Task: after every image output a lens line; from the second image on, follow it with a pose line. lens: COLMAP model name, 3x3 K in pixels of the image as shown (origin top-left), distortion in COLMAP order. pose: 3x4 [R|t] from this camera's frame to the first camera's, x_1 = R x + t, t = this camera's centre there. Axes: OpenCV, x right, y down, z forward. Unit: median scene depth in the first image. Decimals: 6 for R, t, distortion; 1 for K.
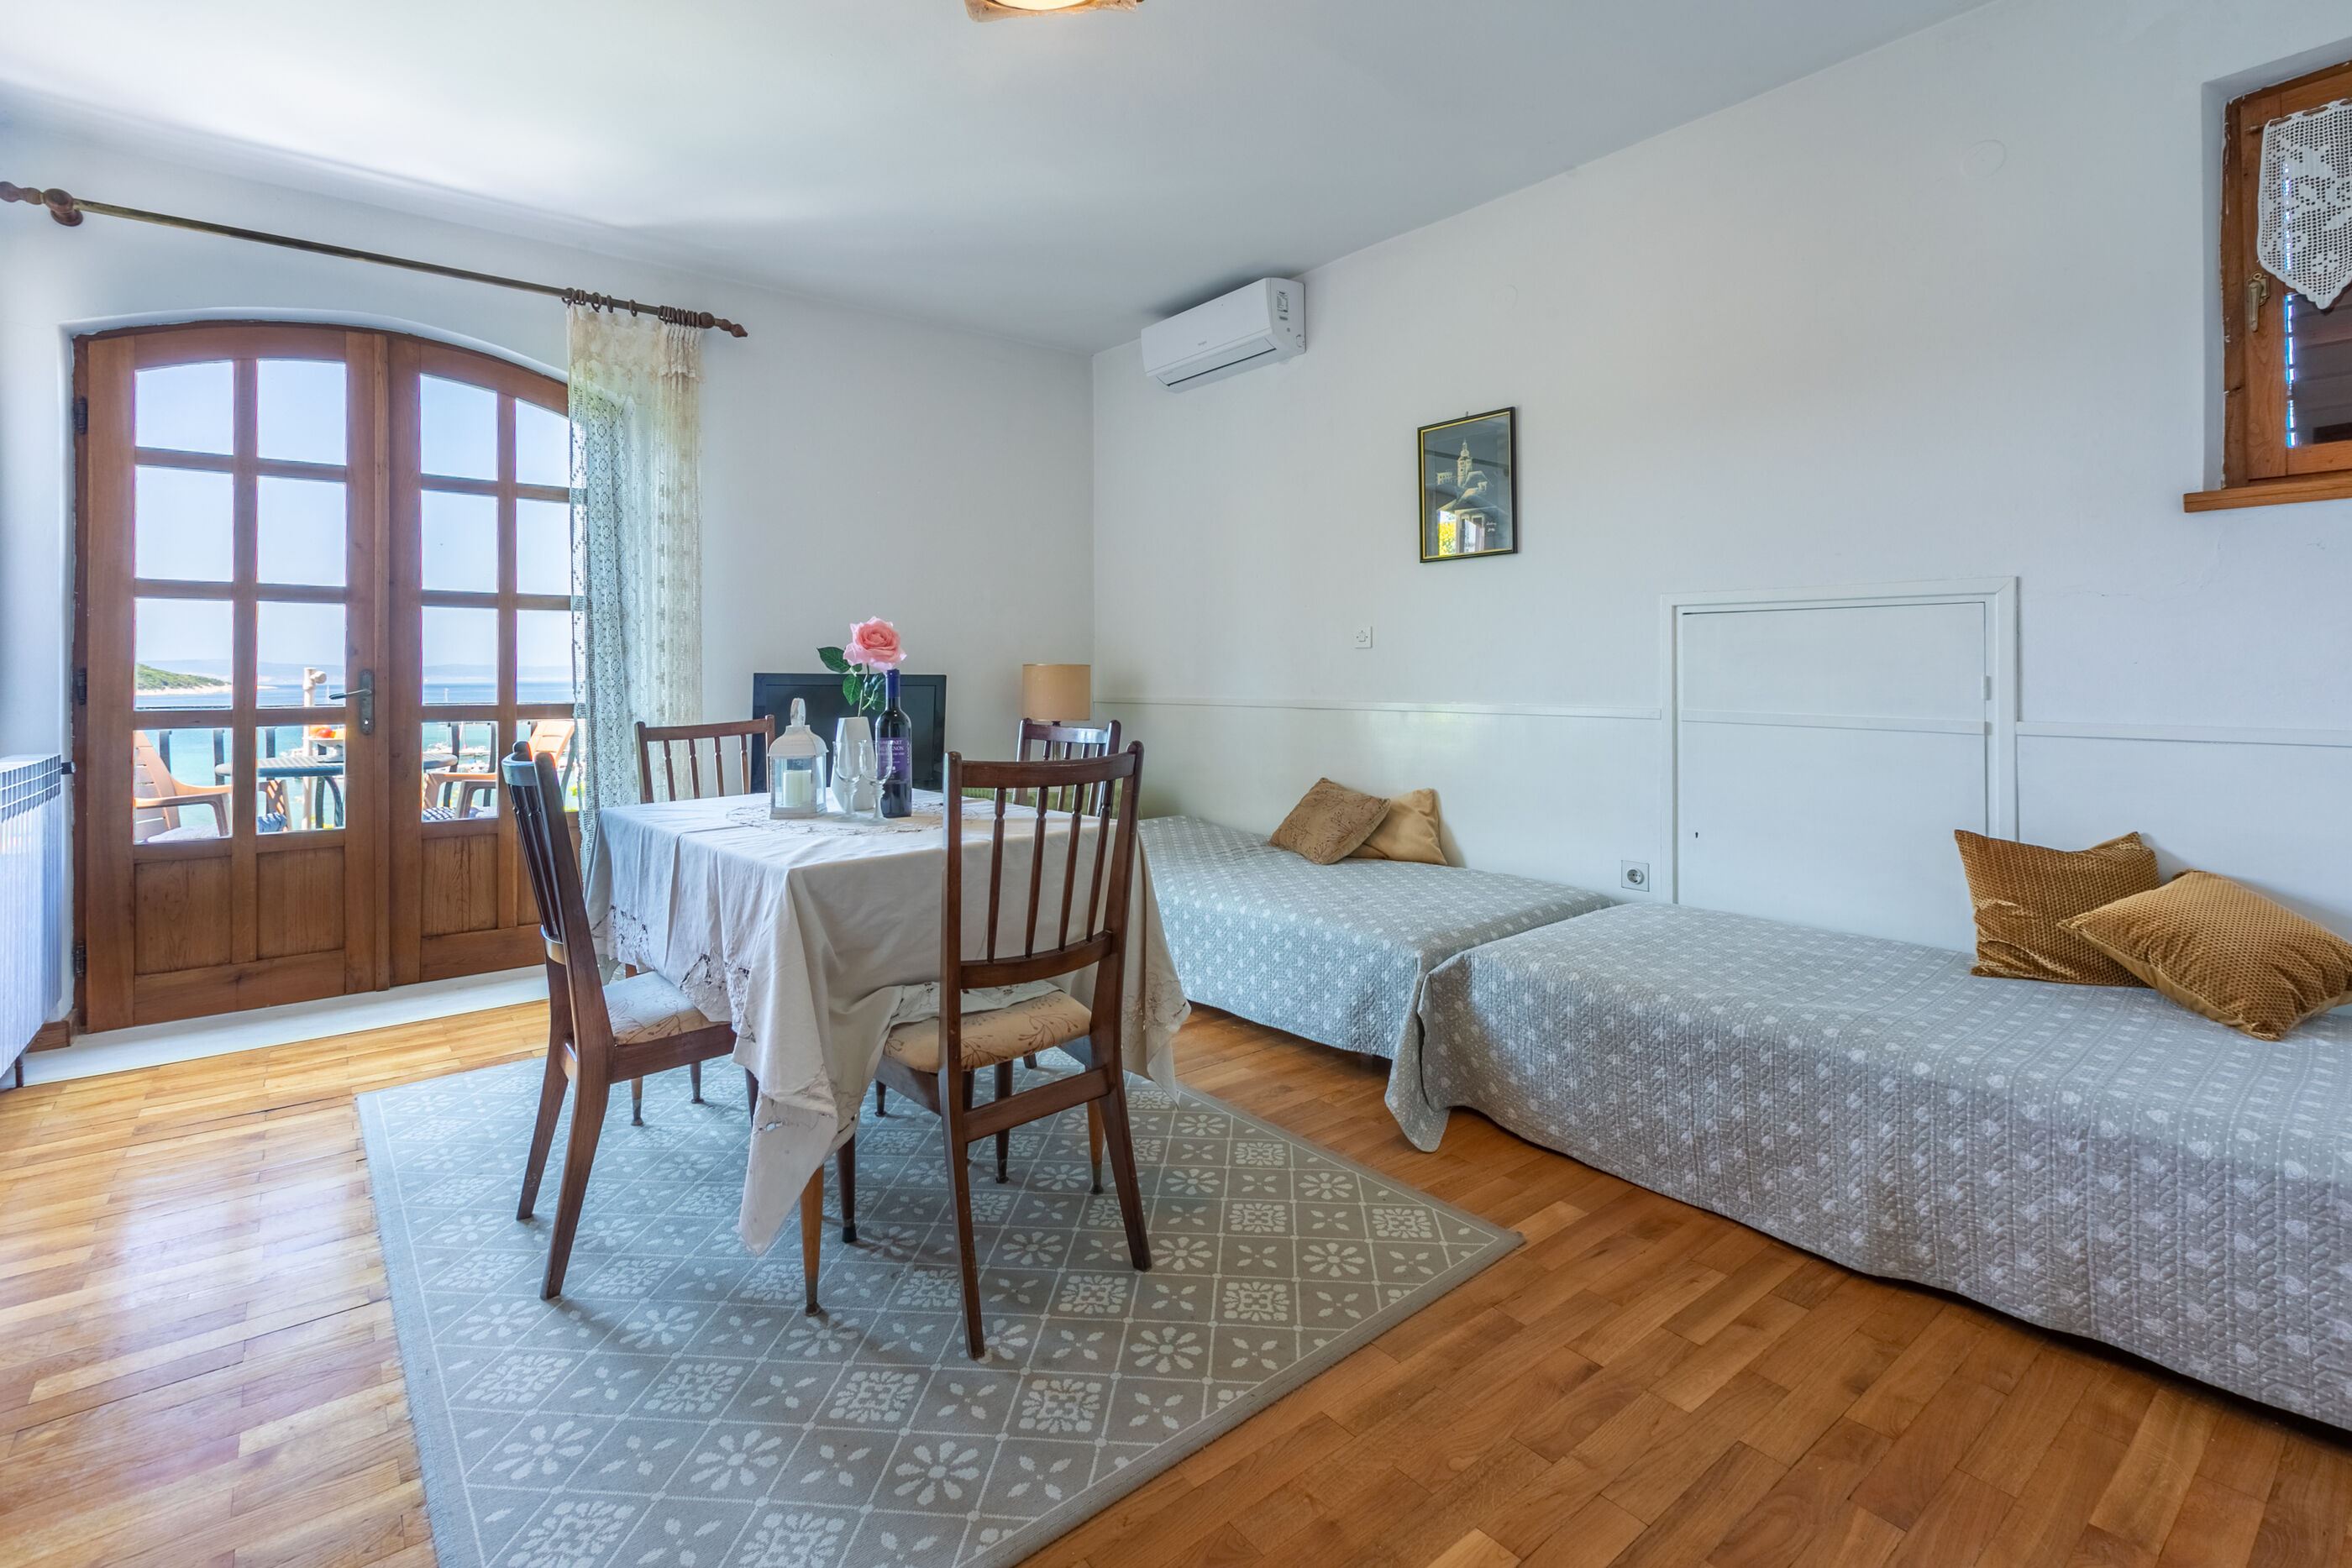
lens RADIAL K [[1081.4, 0, 1199.8], [0, 1081.4, 660.8], [0, 0, 1]] dist [0.013801, -0.002091]
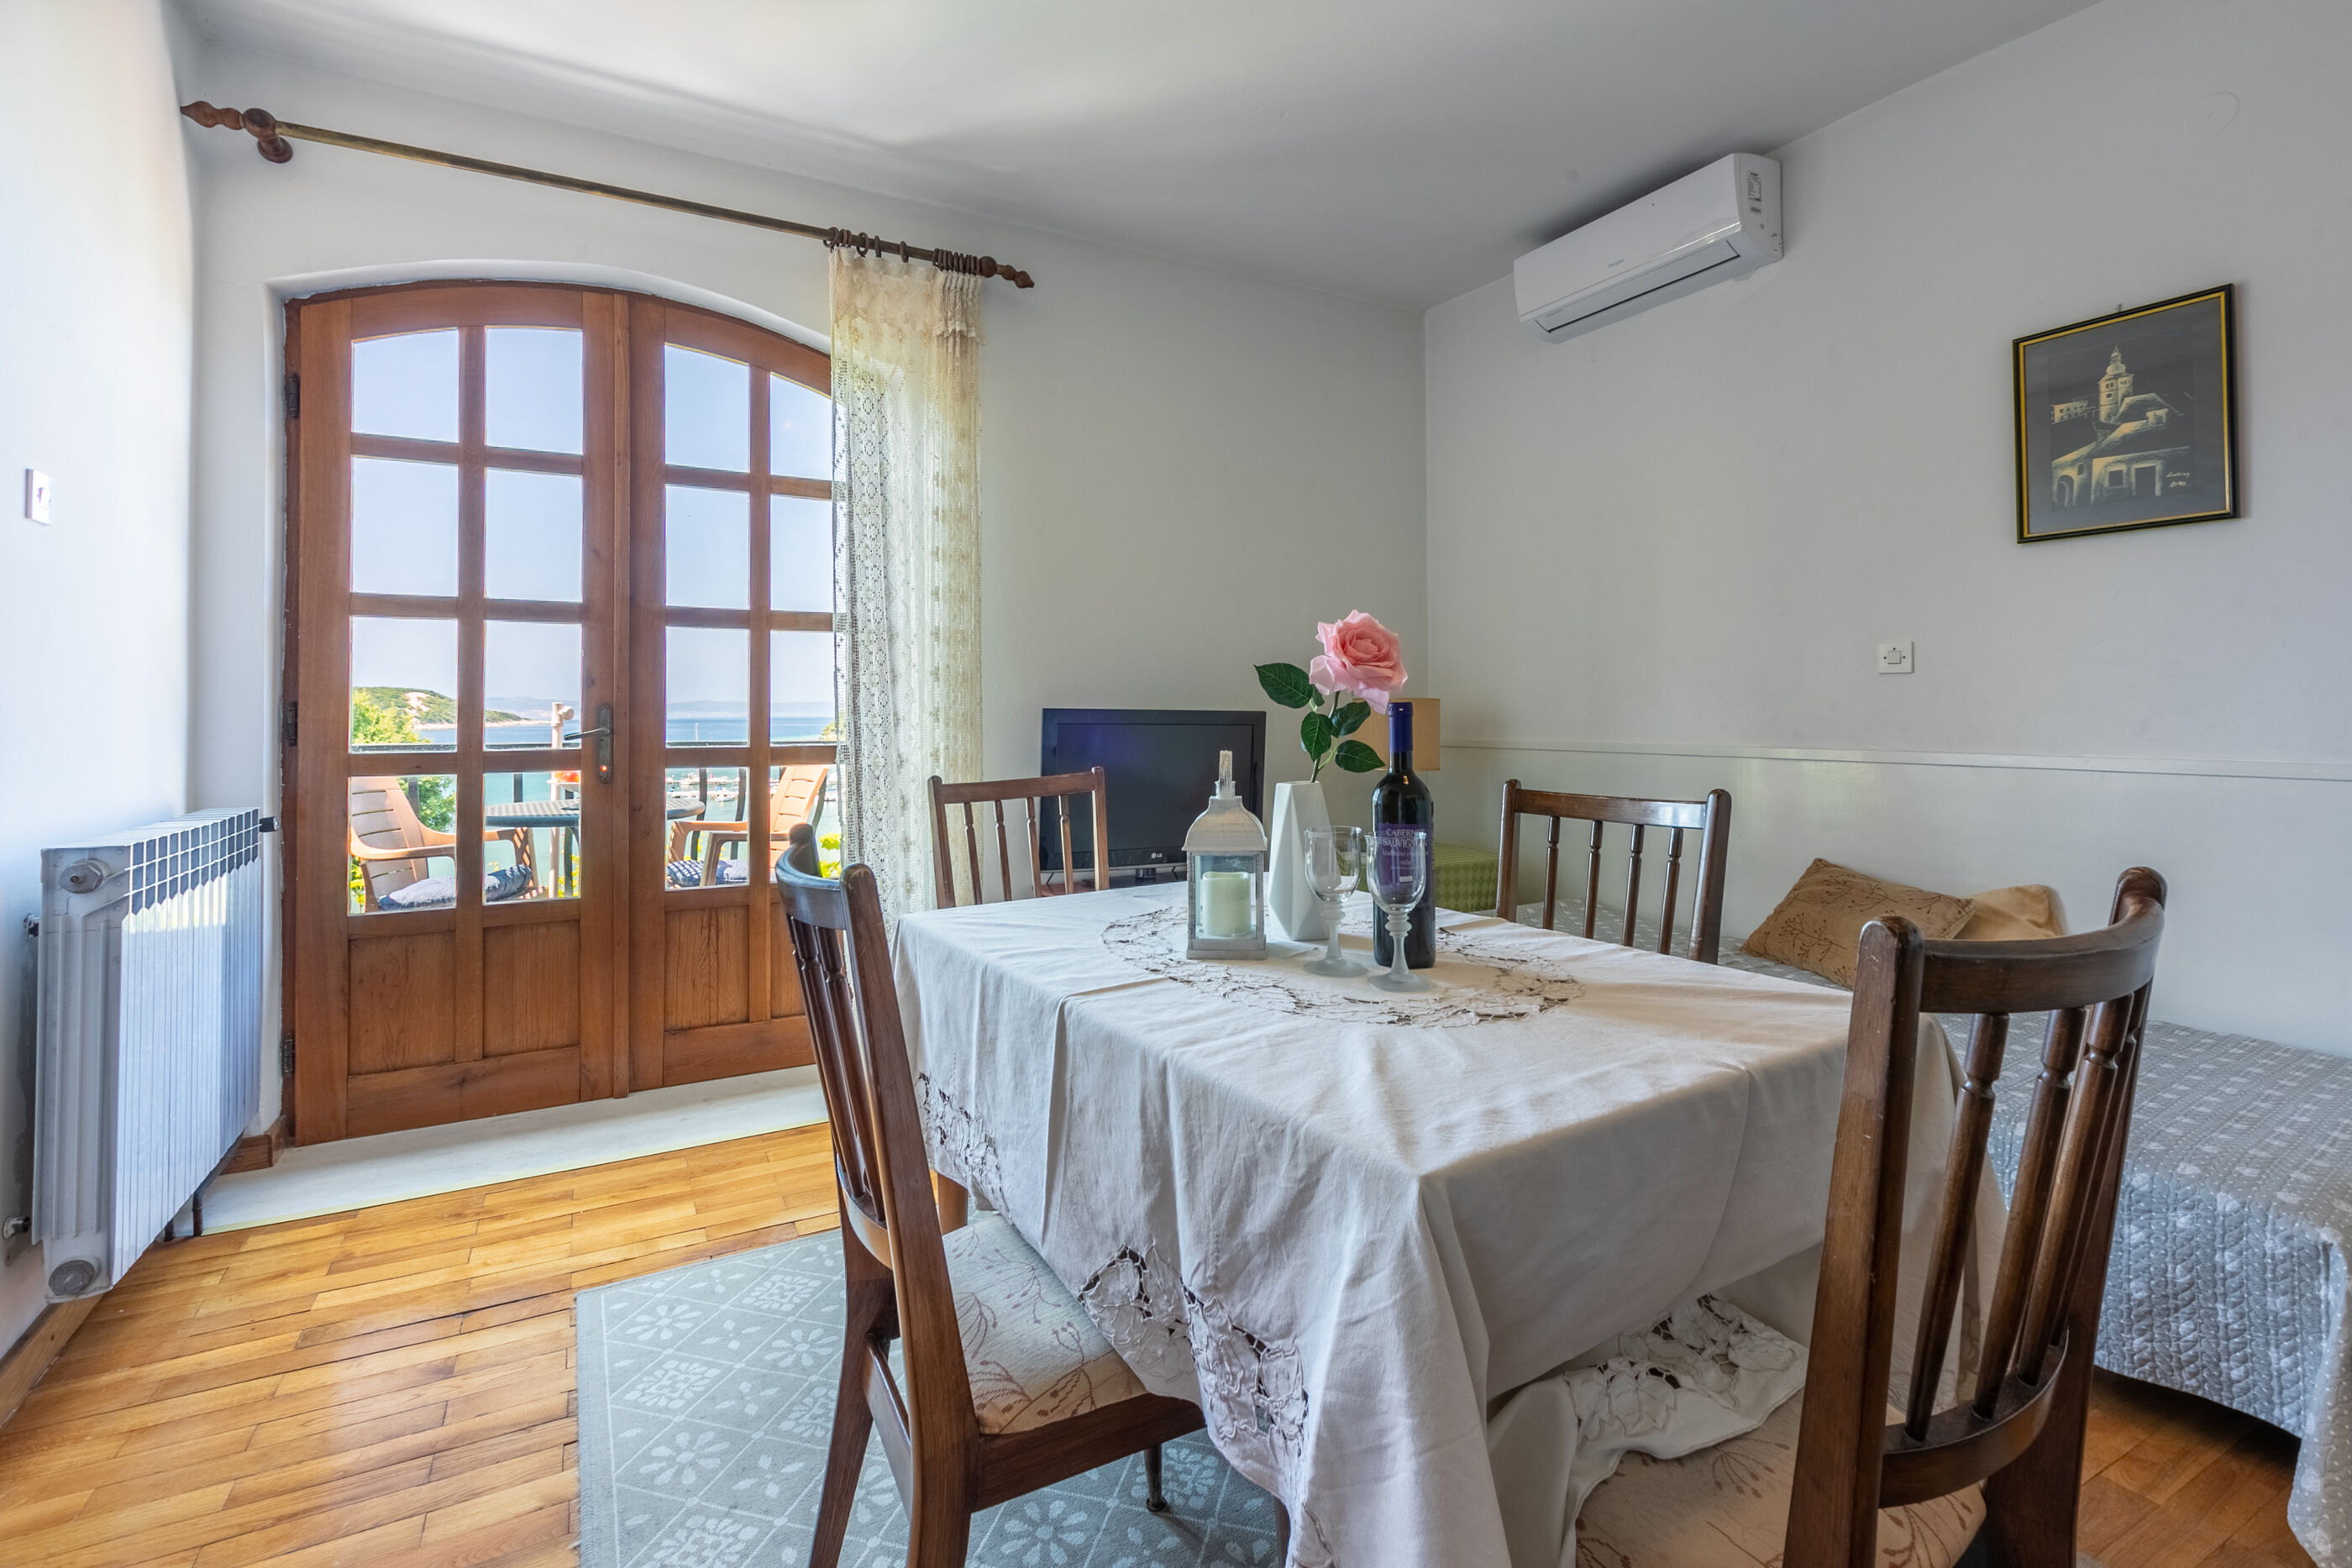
lens RADIAL K [[1081.4, 0, 1205.6], [0, 1081.4, 689.8], [0, 0, 1]] dist [0.013801, -0.002091]
pose [[0.986076, -0.002020, -0.166281, -0.187588], [0.000989, 0.999980, -0.006284, 0.003431], [0.166290, 0.006033, 0.986058, 0.276266]]
